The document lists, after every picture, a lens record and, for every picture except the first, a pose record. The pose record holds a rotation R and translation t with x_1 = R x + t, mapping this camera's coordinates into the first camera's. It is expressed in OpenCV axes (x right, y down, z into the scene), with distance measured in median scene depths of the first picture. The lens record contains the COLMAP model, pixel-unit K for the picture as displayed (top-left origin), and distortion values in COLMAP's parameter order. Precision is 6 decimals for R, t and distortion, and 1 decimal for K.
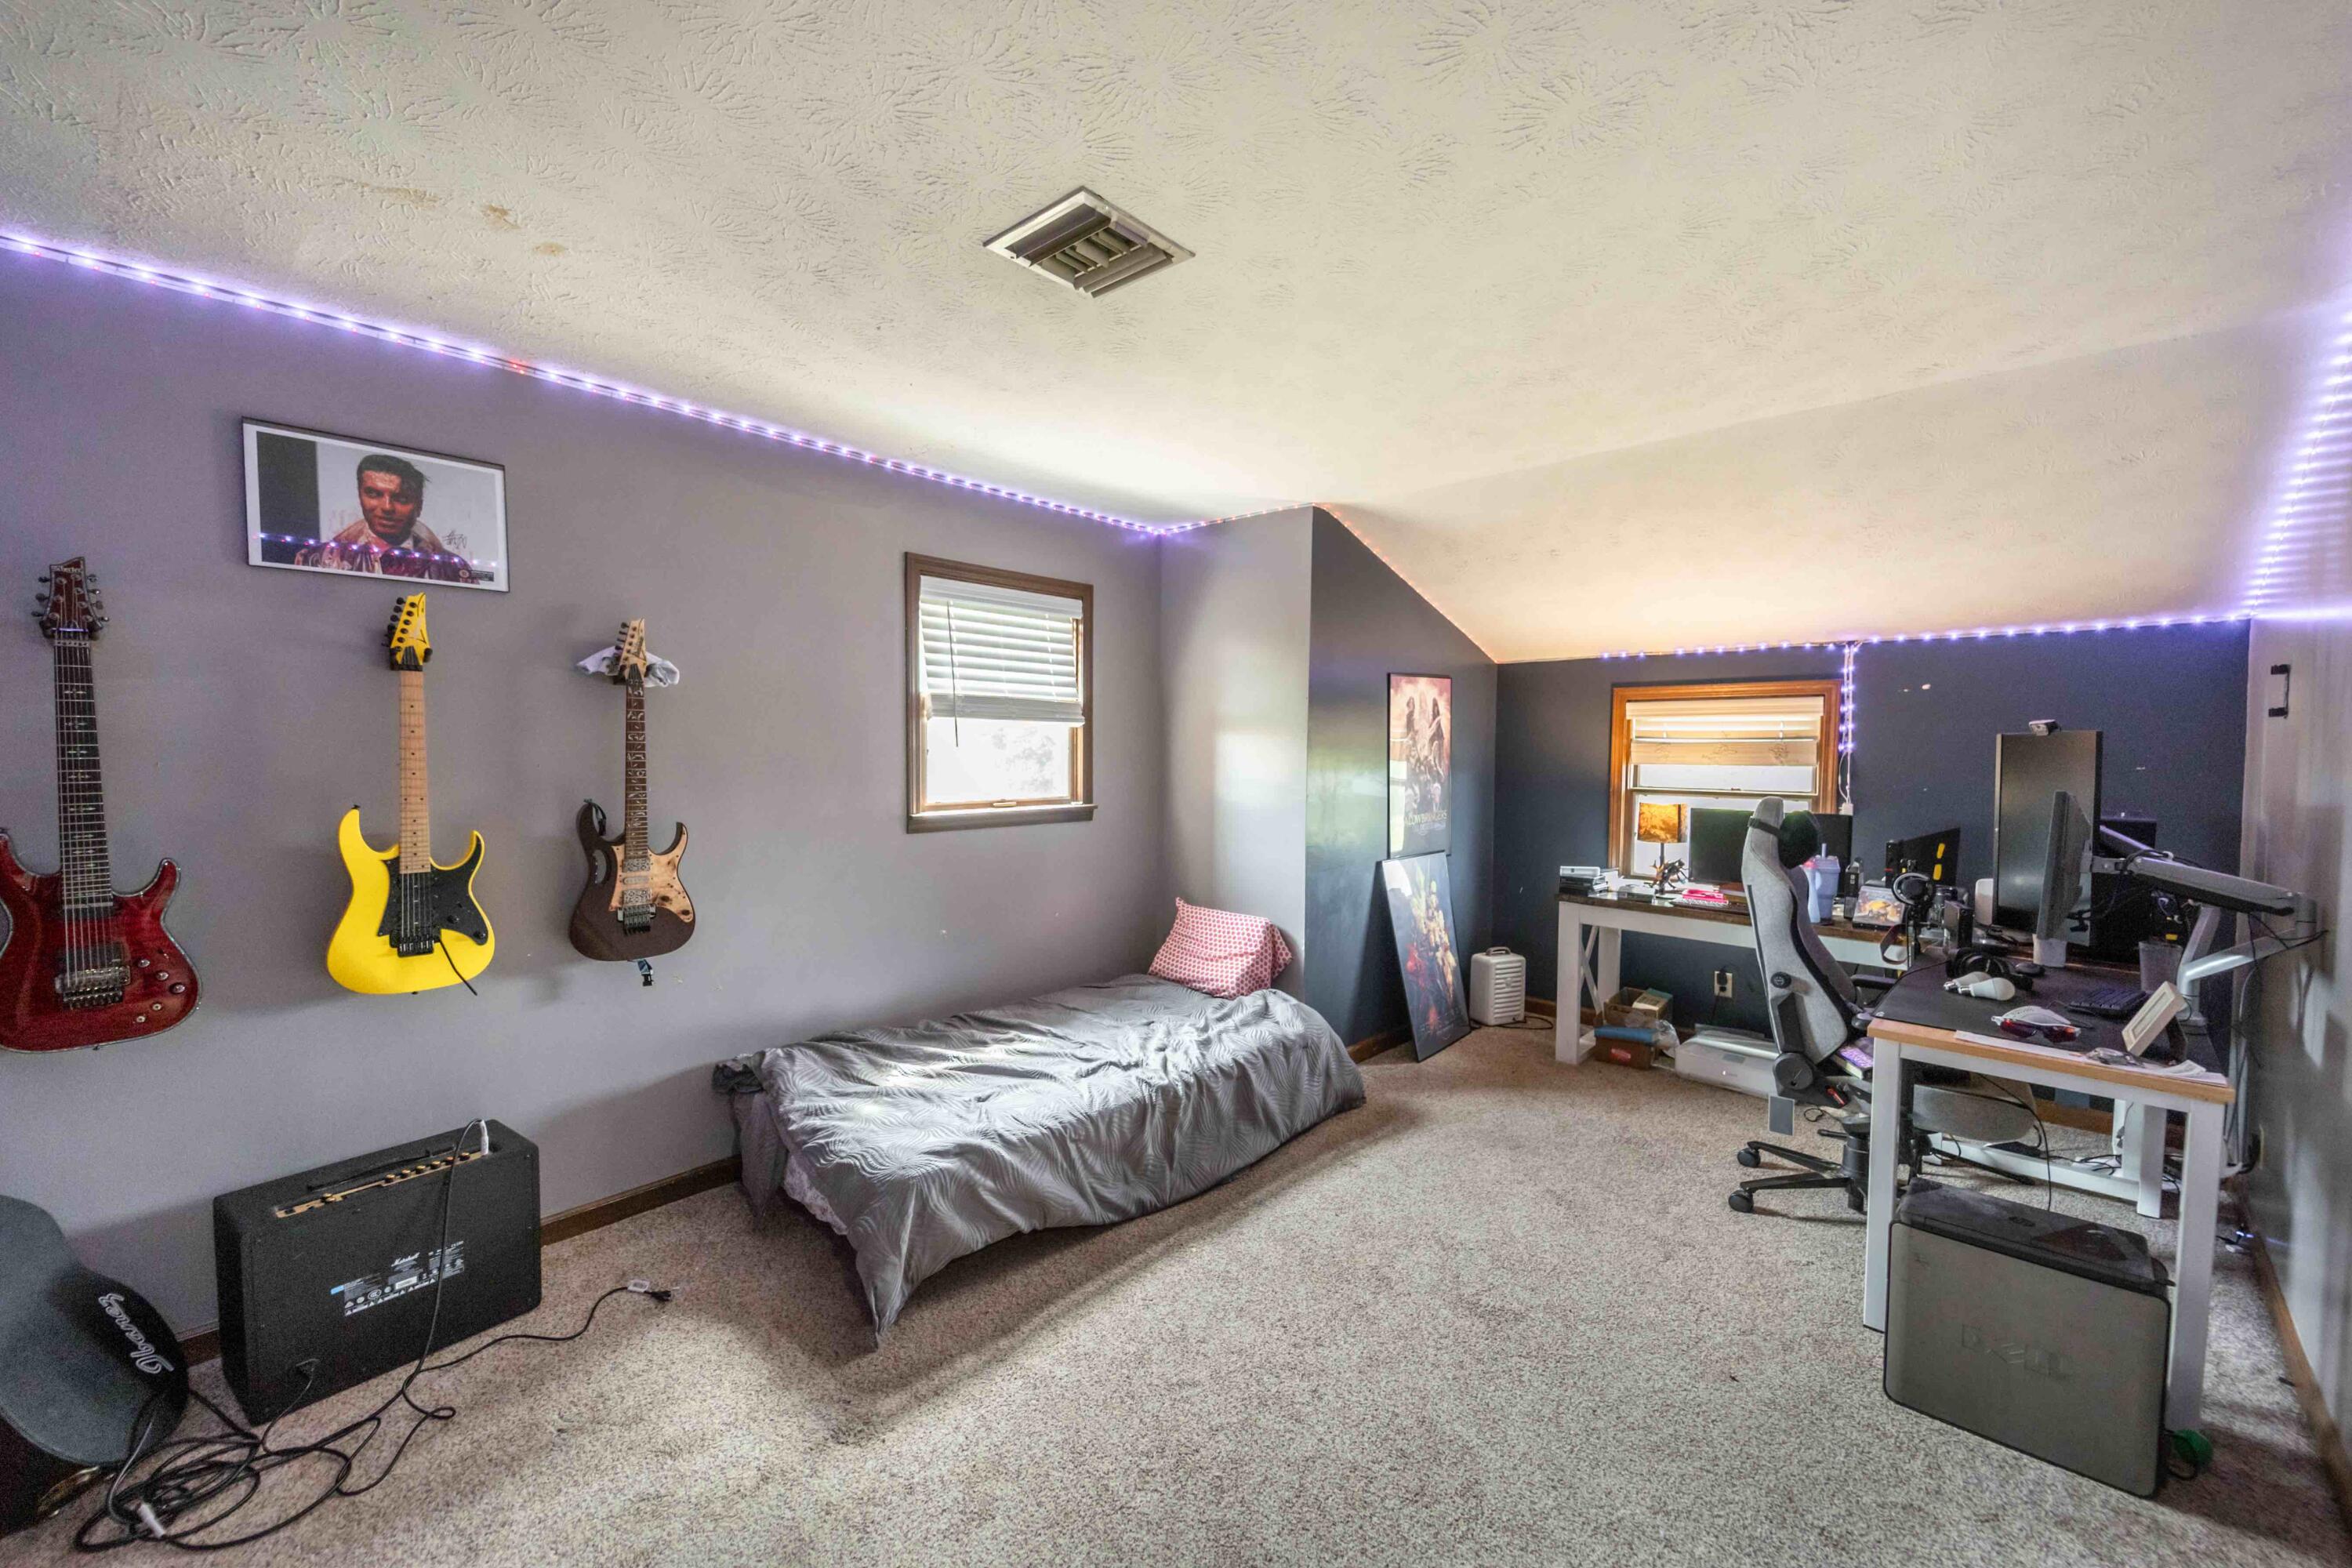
lens RADIAL K [[902.6, 0, 1176.0], [0, 902.6, 784.0], [0, 0, 1]] dist [0.072454, -0.030643]
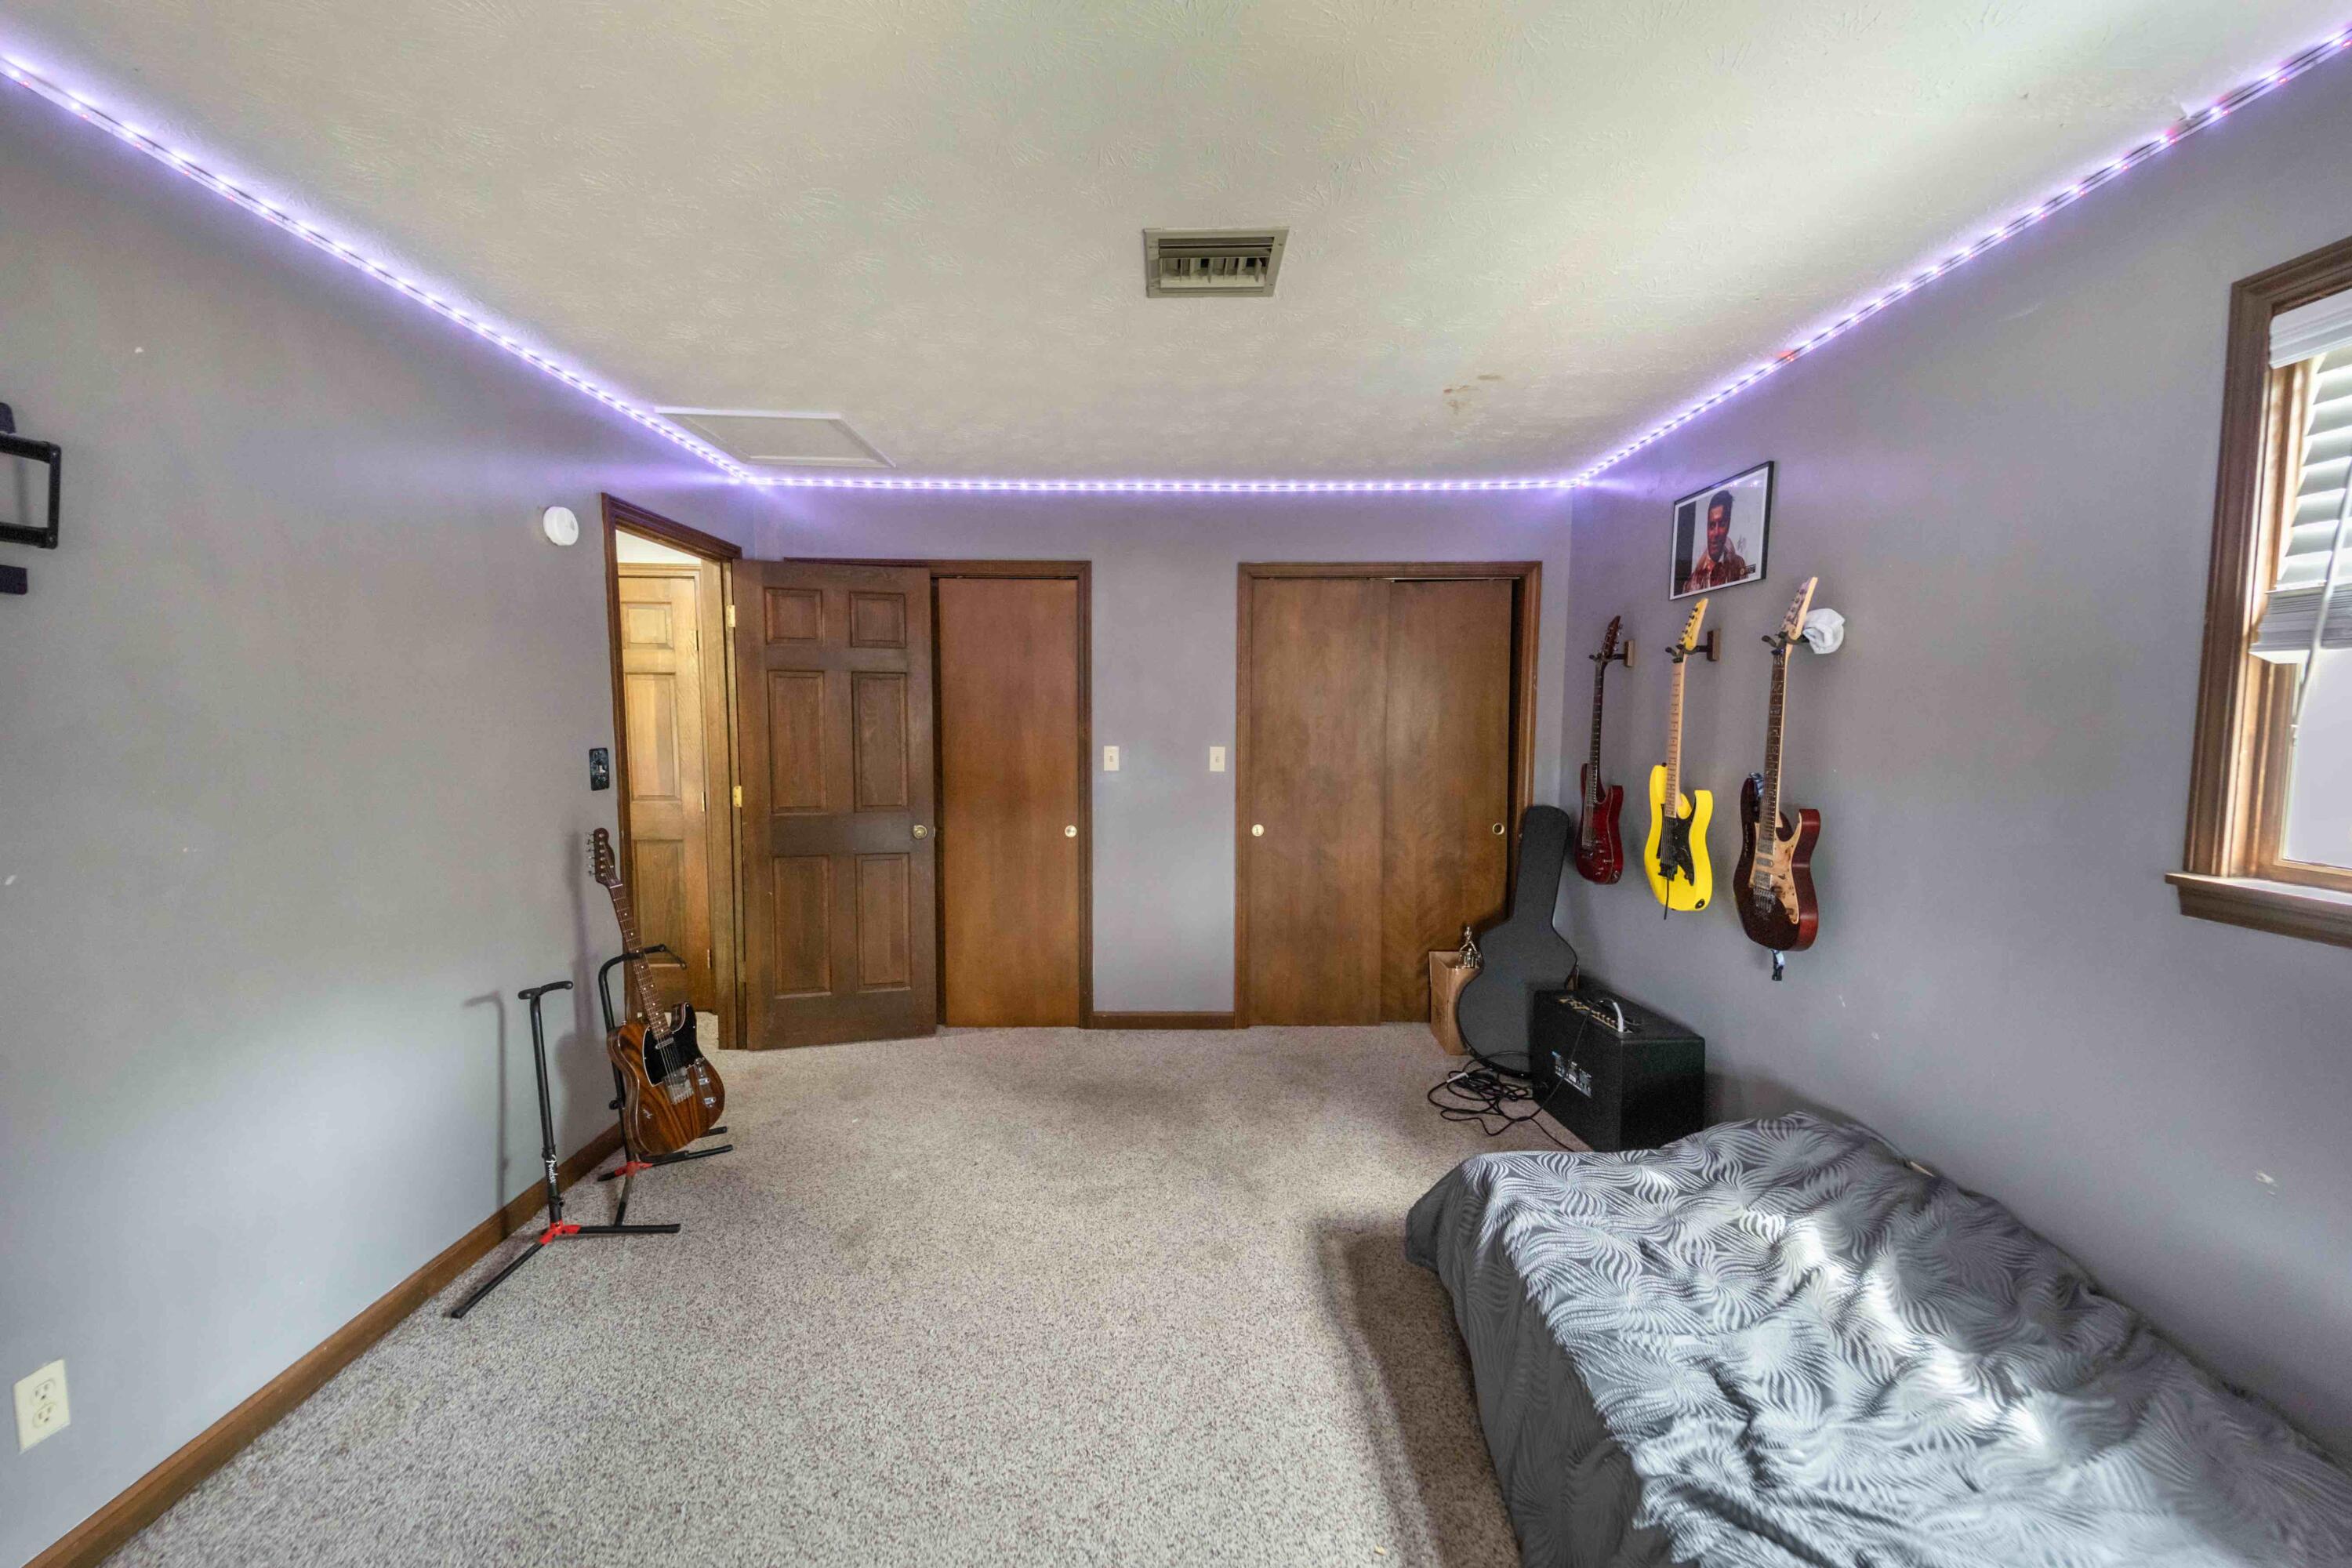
lens RADIAL K [[902.6, 0, 1176.0], [0, 902.6, 784.0], [0, 0, 1]] dist [0.072454, -0.030643]
pose [[-0.726129, 0.039947, -0.686397, 0.555178], [-0.043671, 0.993615, 0.104026, -0.053391], [0.686170, 0.105512, -0.719749, 1.397784]]
